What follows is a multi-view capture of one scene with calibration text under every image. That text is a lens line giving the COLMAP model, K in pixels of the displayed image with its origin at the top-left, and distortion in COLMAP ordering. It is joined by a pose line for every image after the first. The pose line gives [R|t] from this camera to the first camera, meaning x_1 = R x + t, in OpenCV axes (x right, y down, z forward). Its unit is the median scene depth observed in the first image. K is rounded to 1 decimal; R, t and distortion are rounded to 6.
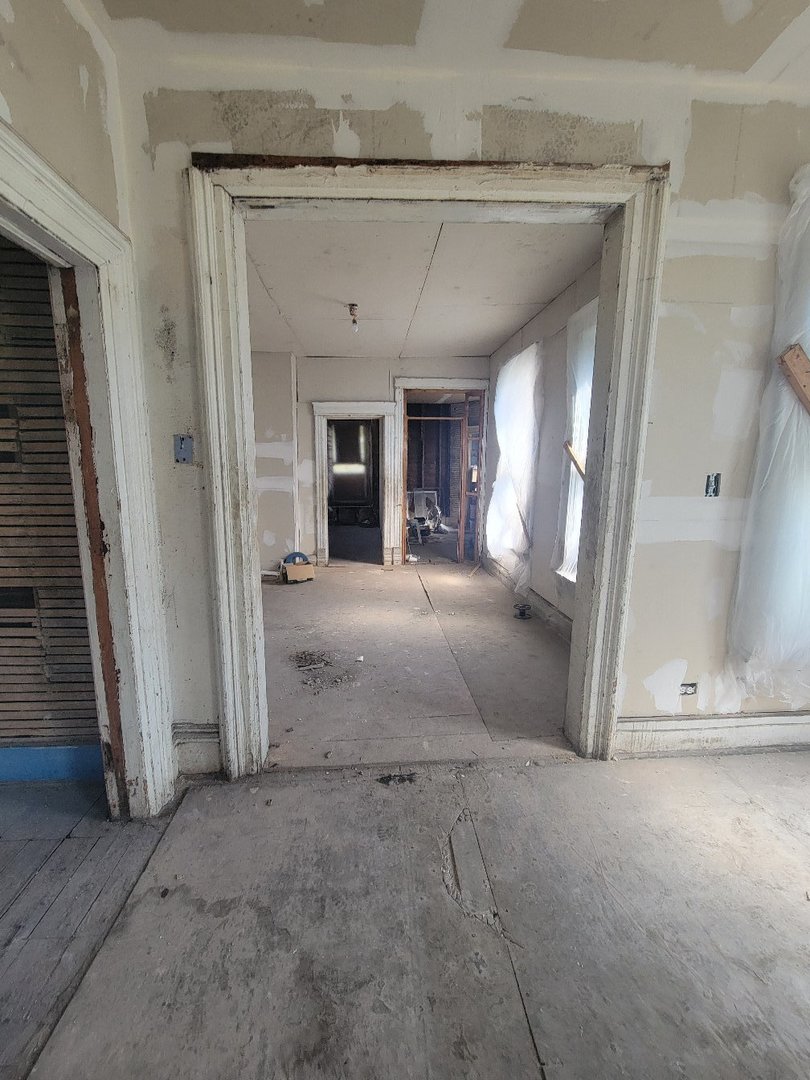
lens RADIAL K [[441.9, 0, 397.6], [0, 441.9, 540.0], [0, 0, 1]] dist [-0.001381, -0.000428]
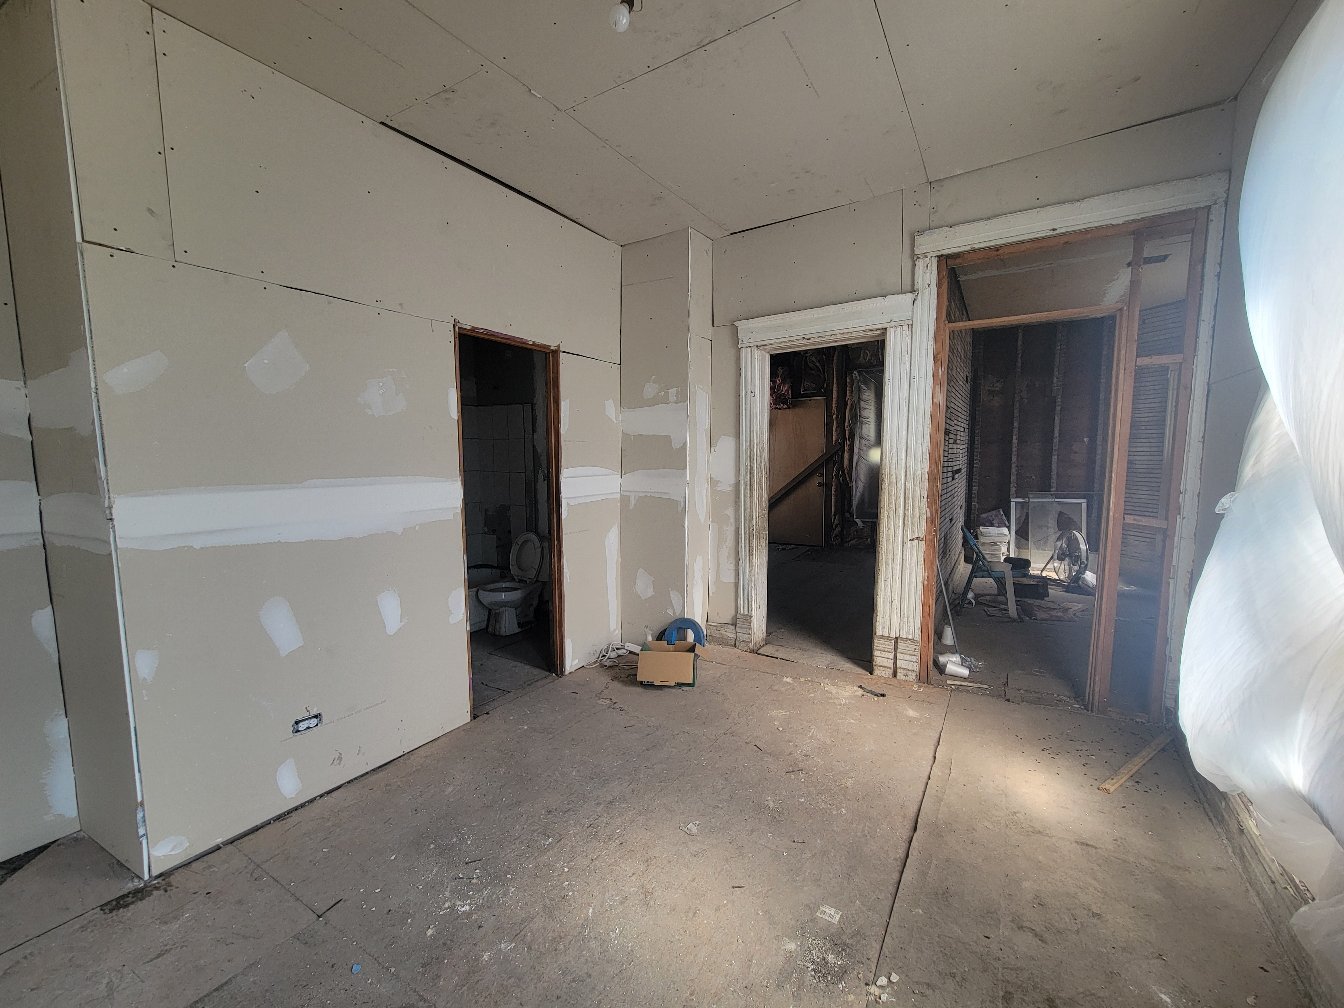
lens RADIAL K [[549.9, 0, 677.8], [0, 549.9, 516.2], [0, 0, 1]] dist [-0.001381, -0.000428]
pose [[0.821156, 0.048307, -0.568655, 0.112761], [-0.079646, 0.996360, -0.030370, -0.066376], [0.565119, 0.070230, 0.822015, 0.448878]]
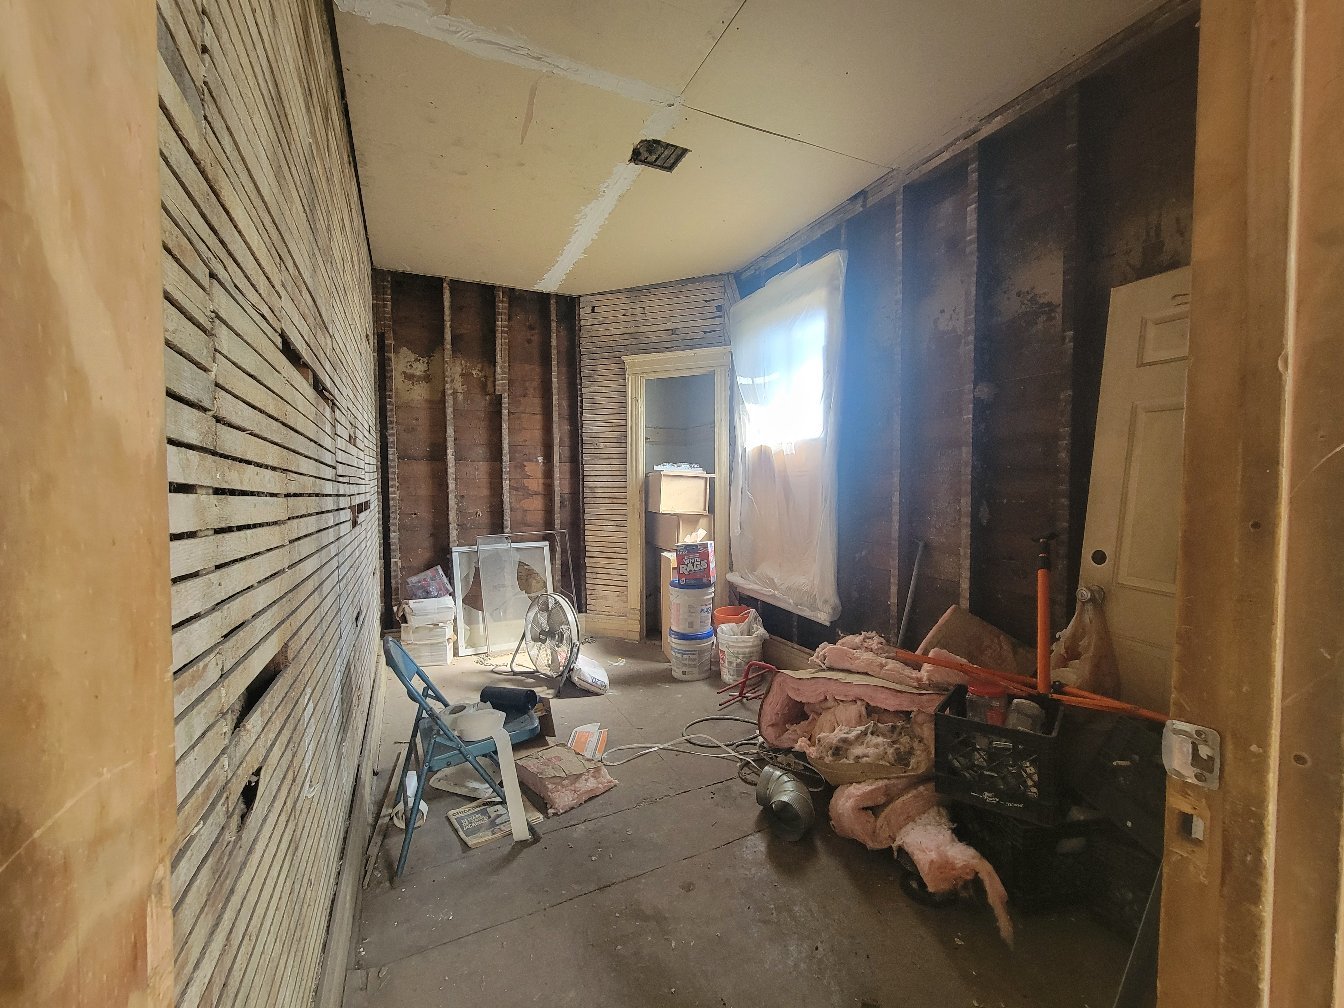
lens RADIAL K [[549.9, 0, 675.2], [0, 549.9, 509.2], [0, 0, 1]] dist [-0.001381, -0.000428]
pose [[0.927321, -0.024445, 0.373468, 0.035754], [0.069936, 0.991607, -0.108745, -0.141529], [-0.367675, 0.126960, 0.921247, 0.982696]]
